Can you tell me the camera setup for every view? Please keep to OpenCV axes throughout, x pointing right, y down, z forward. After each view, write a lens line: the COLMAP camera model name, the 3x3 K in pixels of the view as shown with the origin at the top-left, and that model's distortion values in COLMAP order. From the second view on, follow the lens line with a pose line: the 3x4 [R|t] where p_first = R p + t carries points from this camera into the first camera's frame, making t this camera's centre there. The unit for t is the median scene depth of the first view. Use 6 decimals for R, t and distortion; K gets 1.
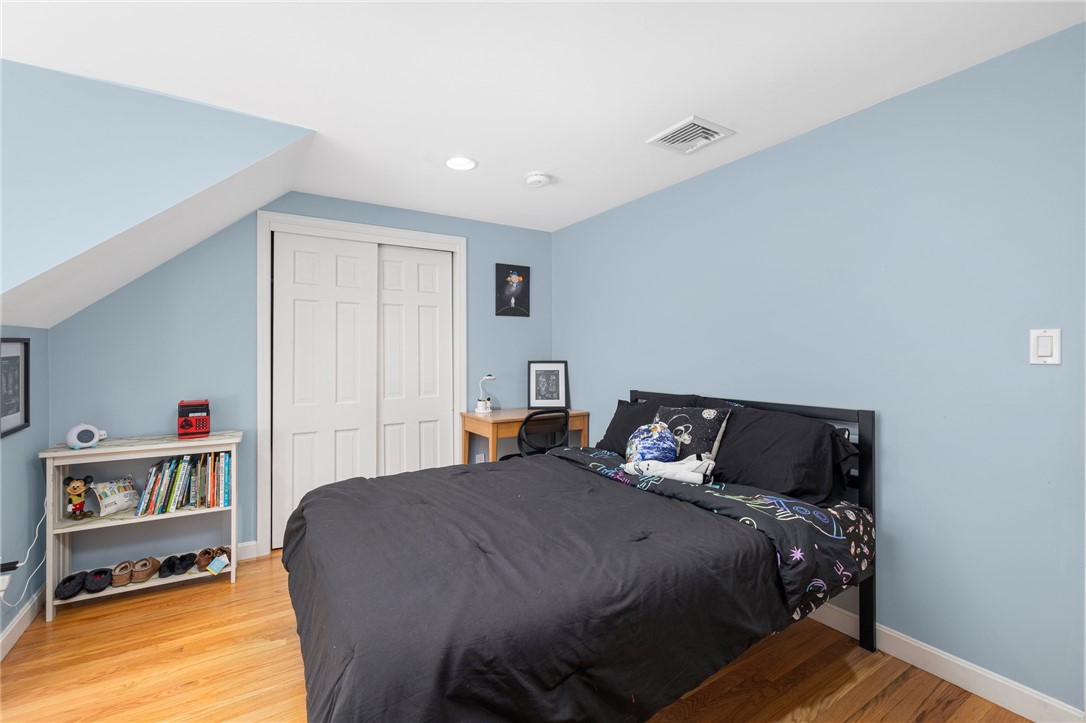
lens RADIAL K [[468.8, 0, 533.3], [0, 468.8, 354.7], [0, 0, 1]] dist [-0.000809, 0.001369]
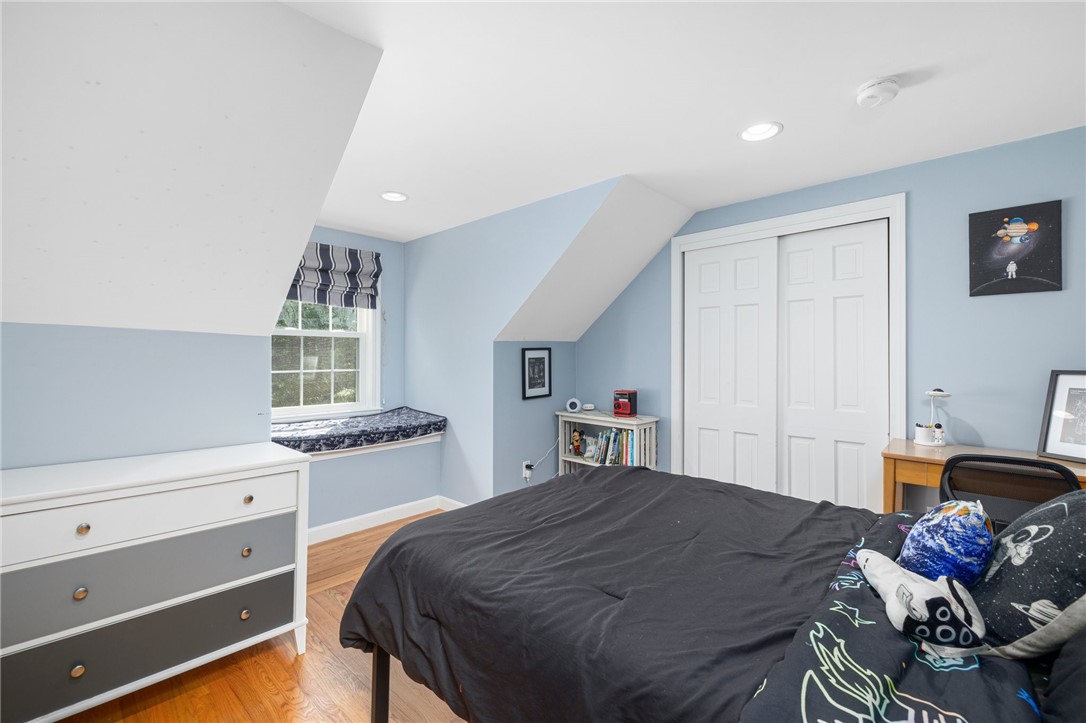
lens RADIAL K [[468.8, 0, 533.2], [0, 468.8, 358.5], [0, 0, 1]] dist [-0.000809, 0.001369]
pose [[0.251932, 0.007529, -0.967716, 0.561021], [-0.002856, 0.999971, 0.007037, -0.004401], [0.967741, 0.000991, 0.251947, 0.396426]]
